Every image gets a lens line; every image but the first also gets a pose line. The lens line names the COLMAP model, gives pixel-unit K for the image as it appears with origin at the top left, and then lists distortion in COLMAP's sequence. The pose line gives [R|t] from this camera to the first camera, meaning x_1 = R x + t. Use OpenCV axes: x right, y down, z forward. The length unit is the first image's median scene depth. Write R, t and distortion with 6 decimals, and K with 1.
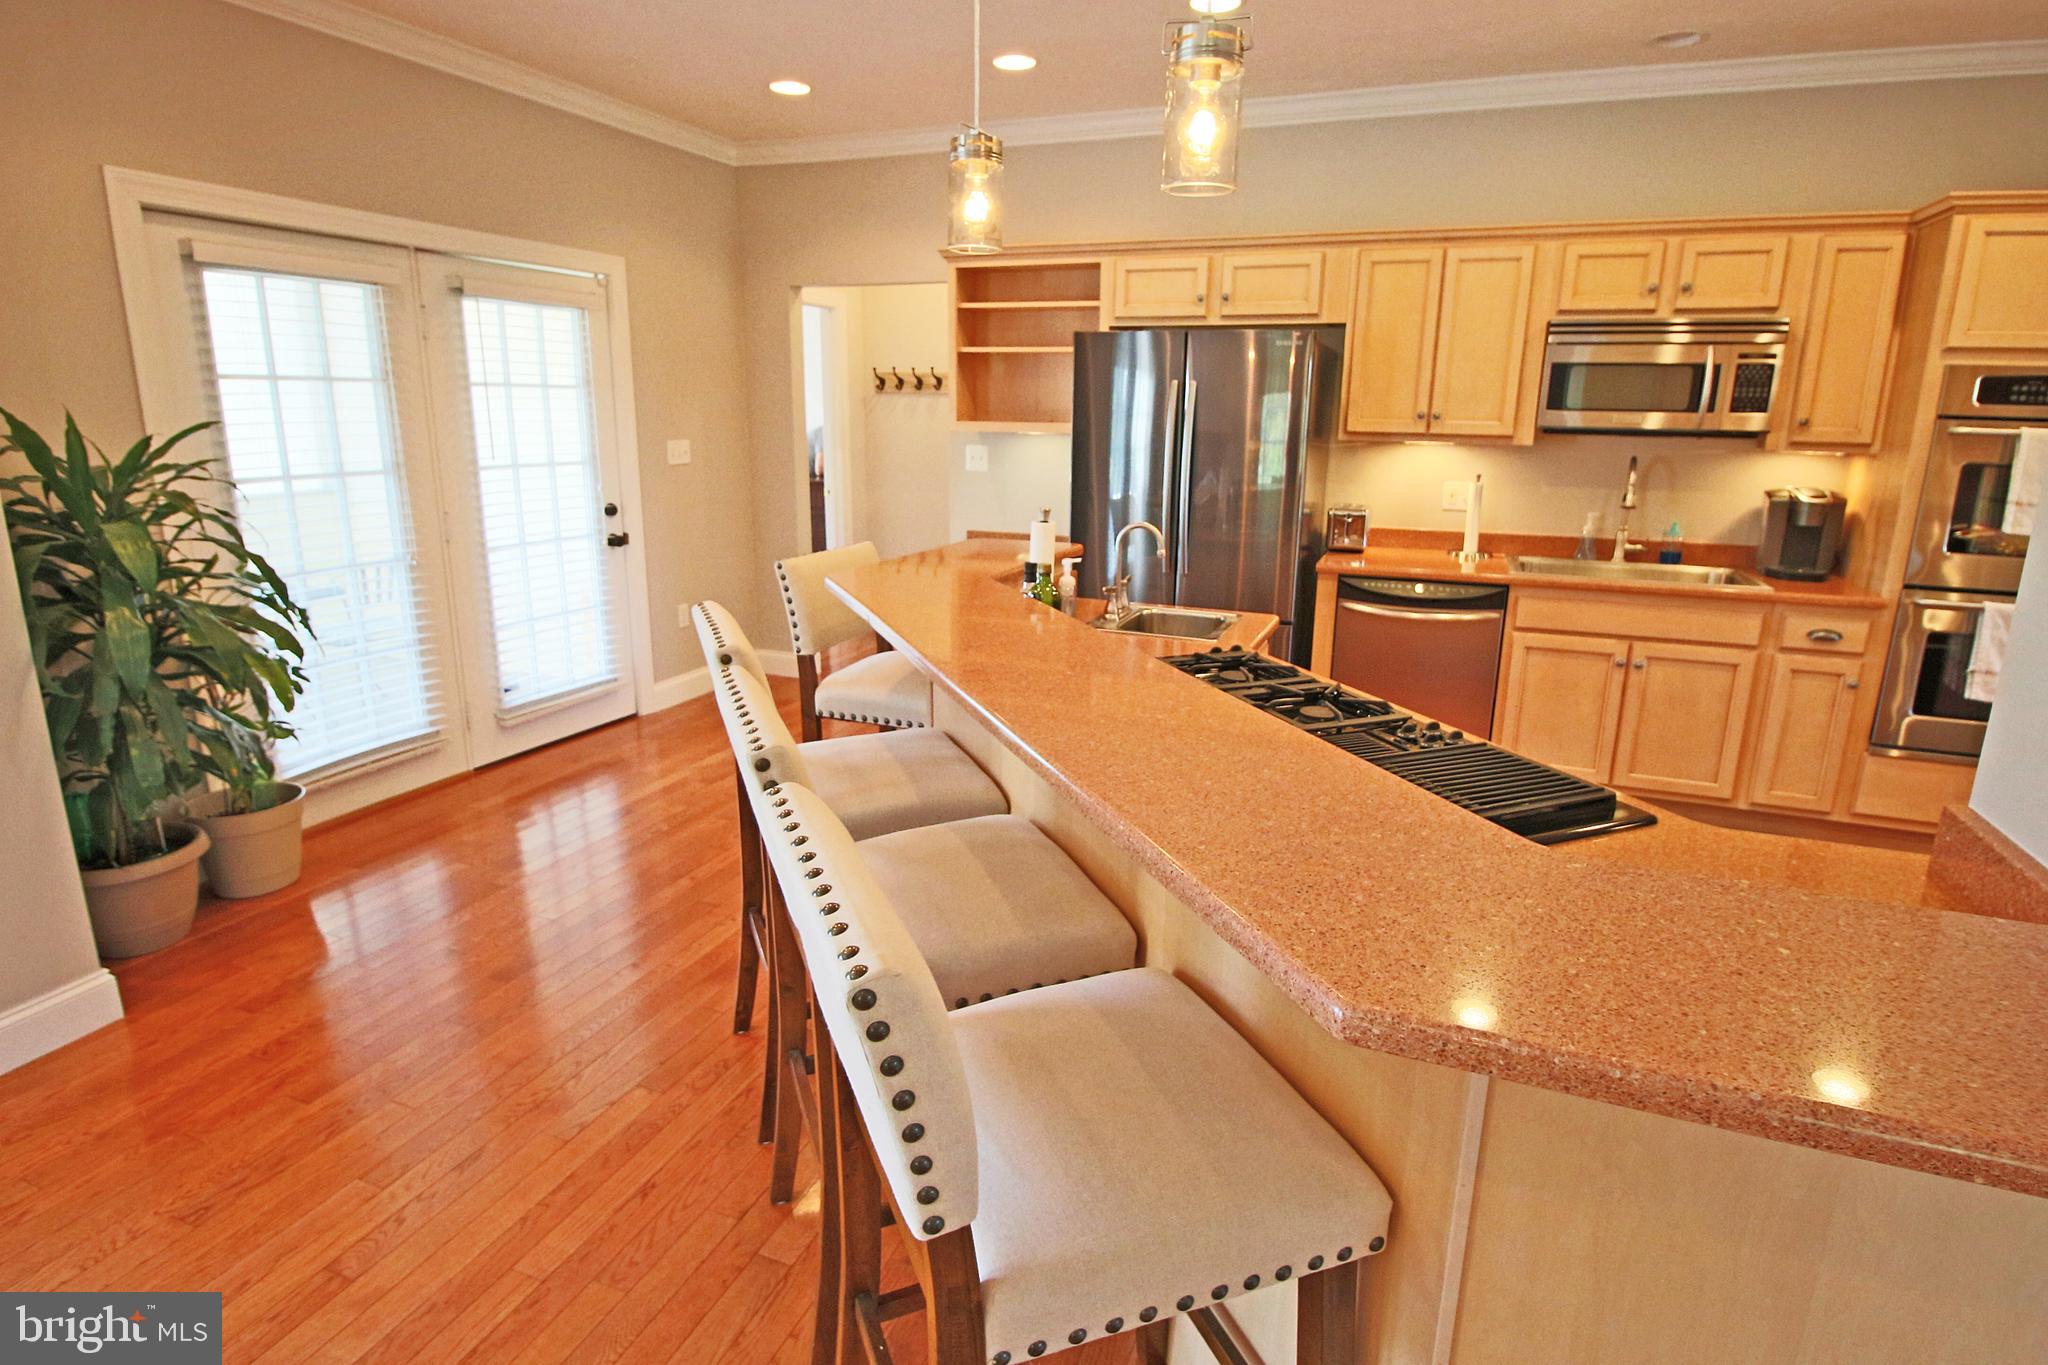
lens RADIAL K [[1056.9, 0, 1039.2], [0, 1056.9, 664.2], [0, 0, 1]] dist [-0.000951, -0.010251]
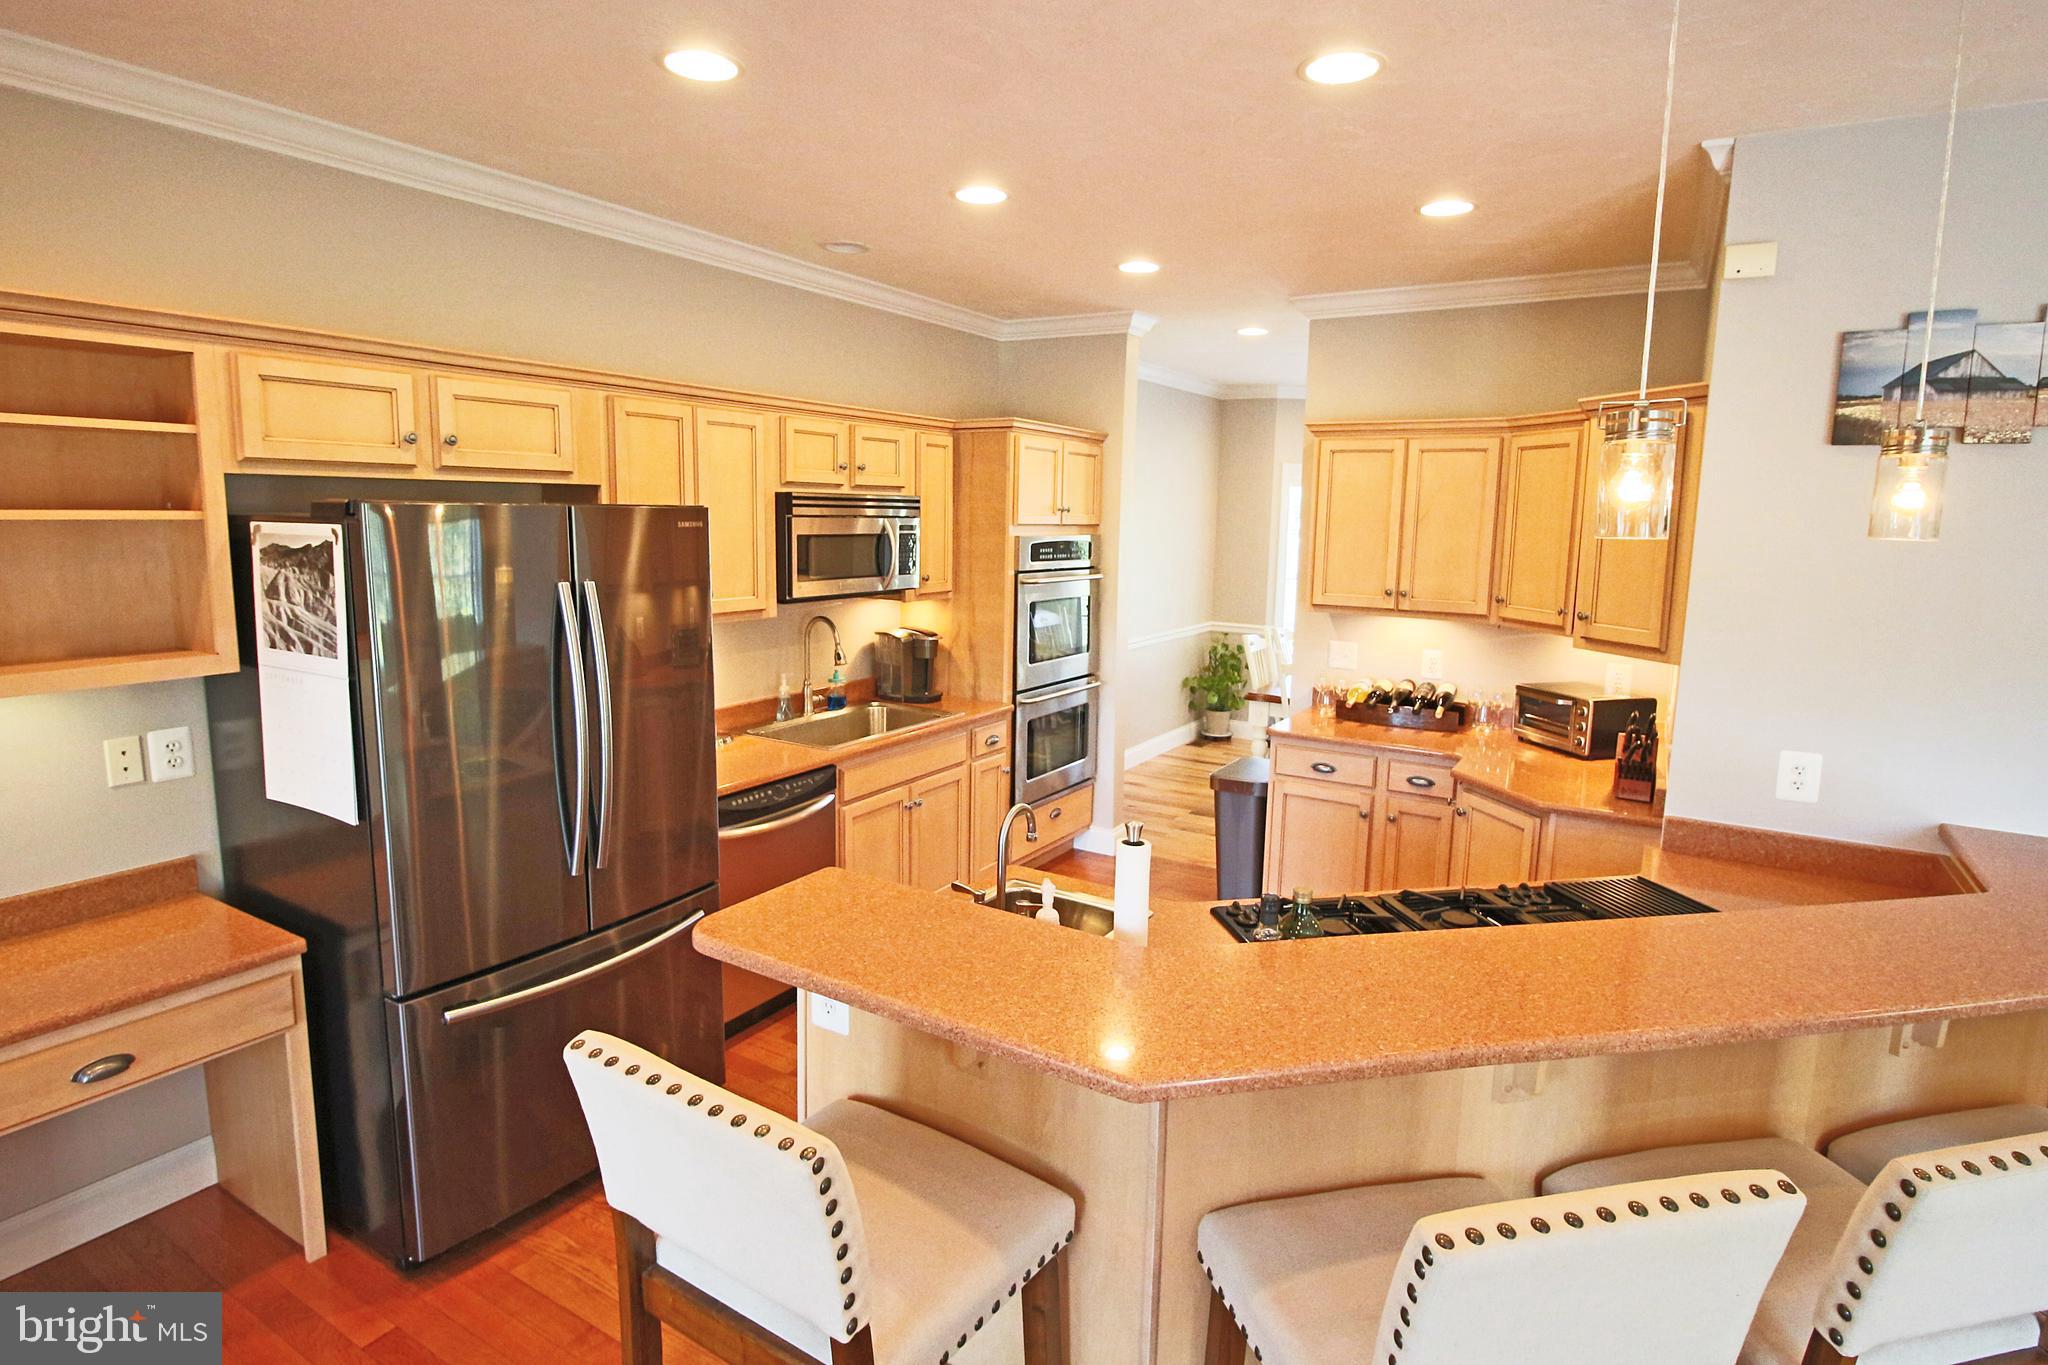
lens RADIAL K [[1056.9, 0, 1040.0], [0, 1056.9, 661.0], [0, 0, 1]] dist [-0.000951, -0.010251]
pose [[0.165648, -0.149663, 0.974762, -0.452688], [0.219155, 0.969289, 0.111580, -0.230807], [-0.961526, 0.195141, 0.193360, 0.611573]]
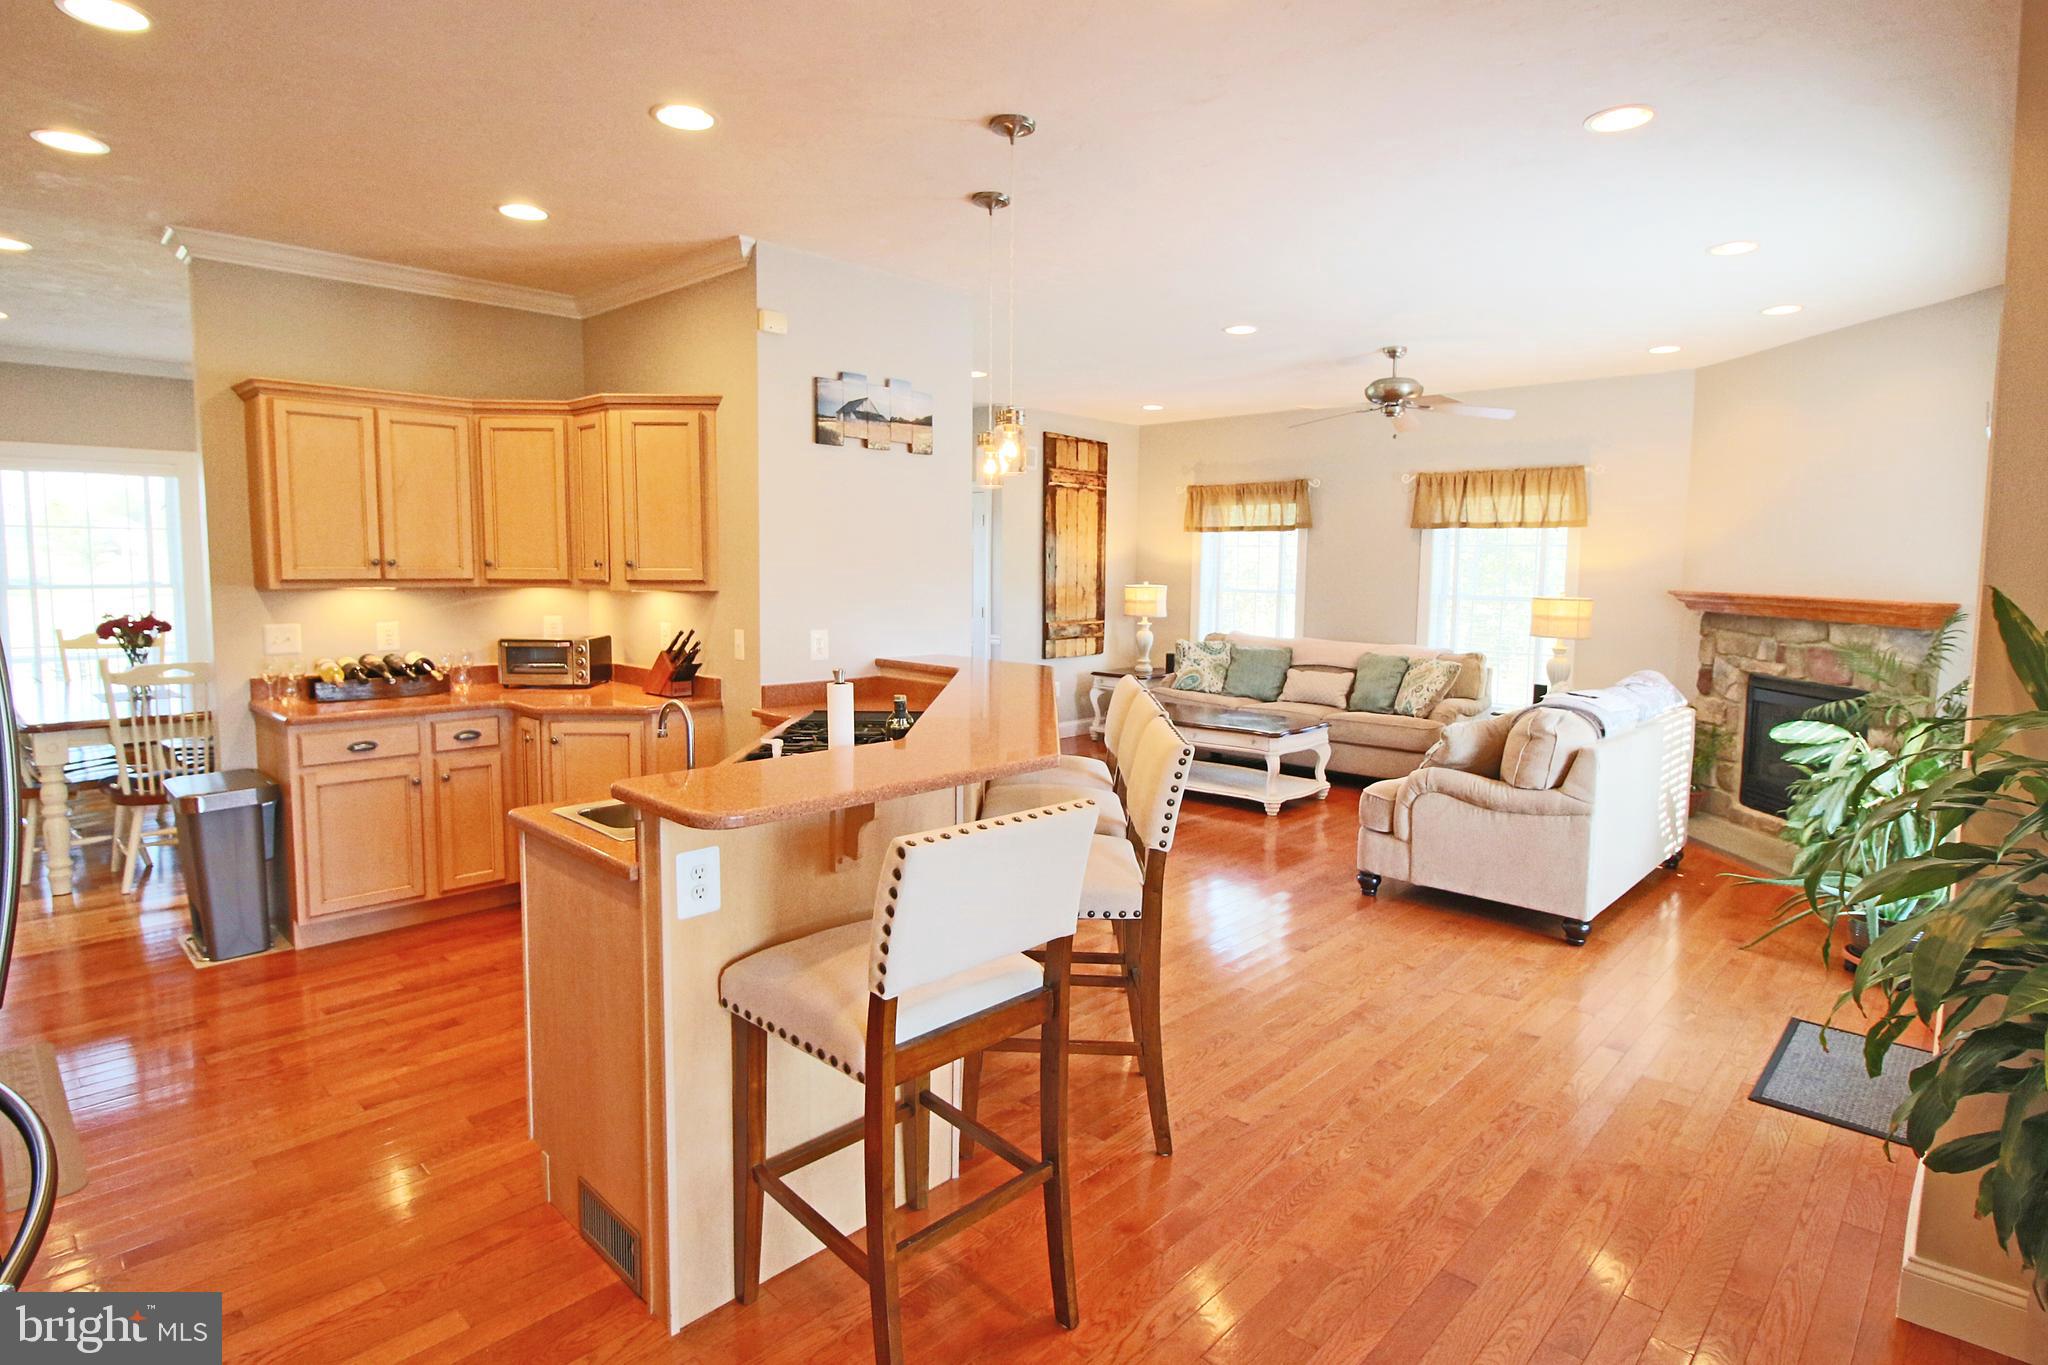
lens RADIAL K [[1056.9, 0, 1032.7], [0, 1056.9, 658.1], [0, 0, 1]] dist [-0.000951, -0.010251]
pose [[-0.925075, -0.057434, 0.375417, -0.348749], [0.069081, 0.946562, 0.315035, -0.299998], [-0.373450, 0.317365, -0.871673, 1.188105]]
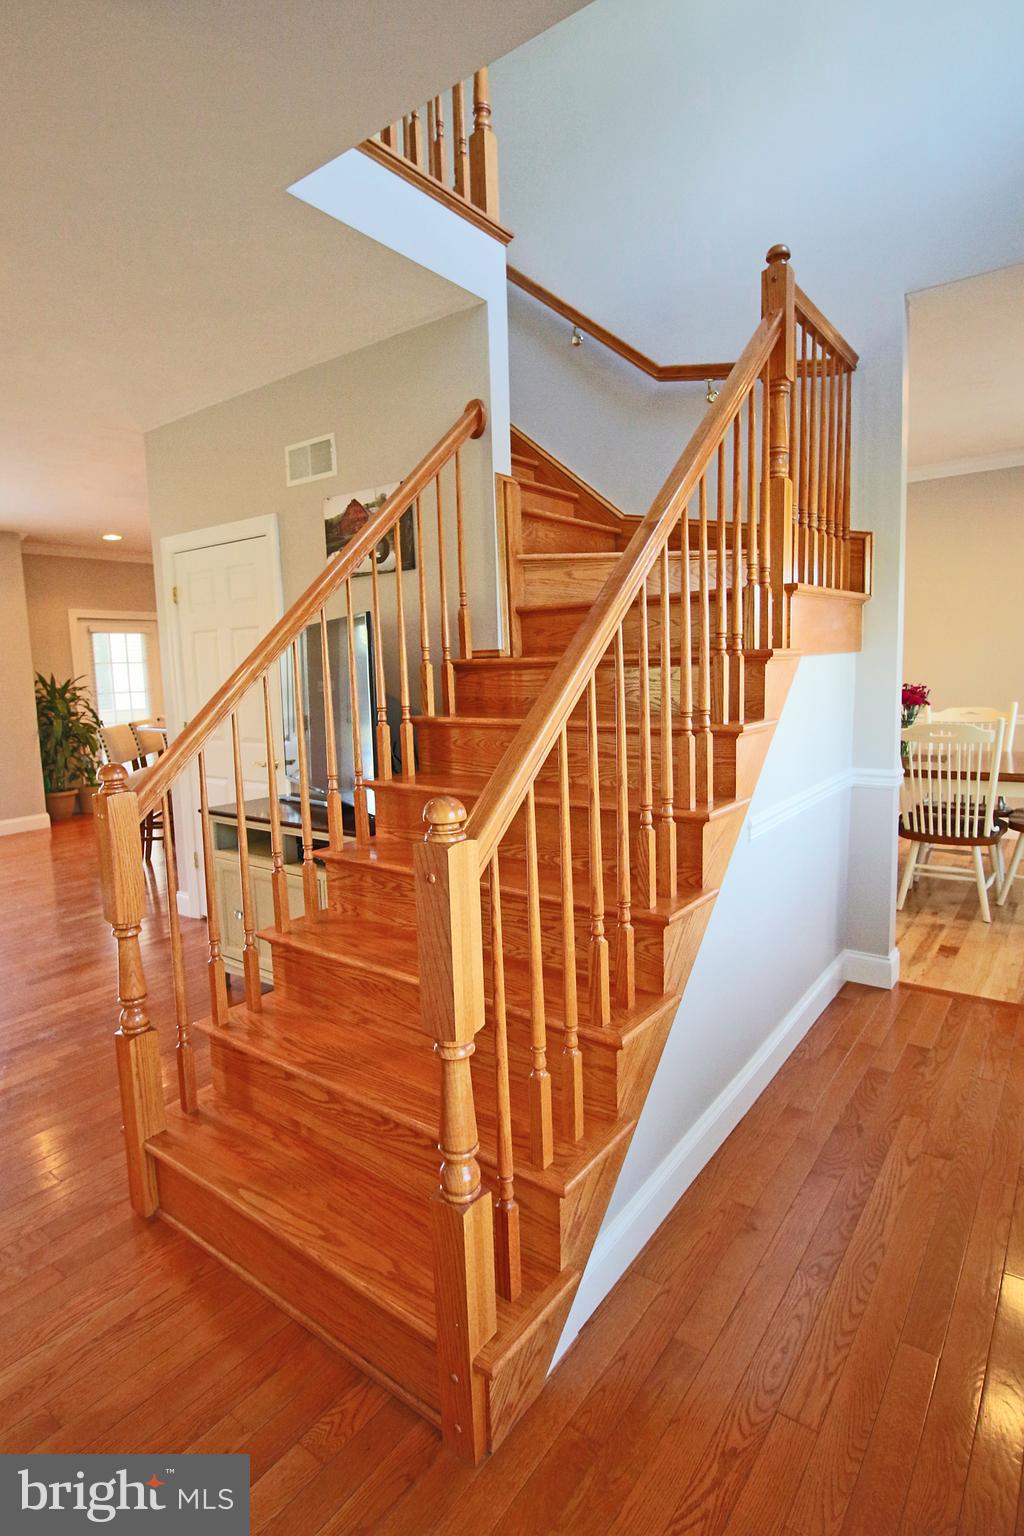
lens RADIAL K [[792.7, 0, 506.7], [0, 792.7, 759.9], [0, 0, 1]] dist [-0.000951, -0.010251]
pose [[0.961668, -0.012086, -0.273950, 1.003371], [-0.020813, 0.992929, -0.116868, 0.259116], [0.273426, 0.118090, 0.954617, -0.878138]]
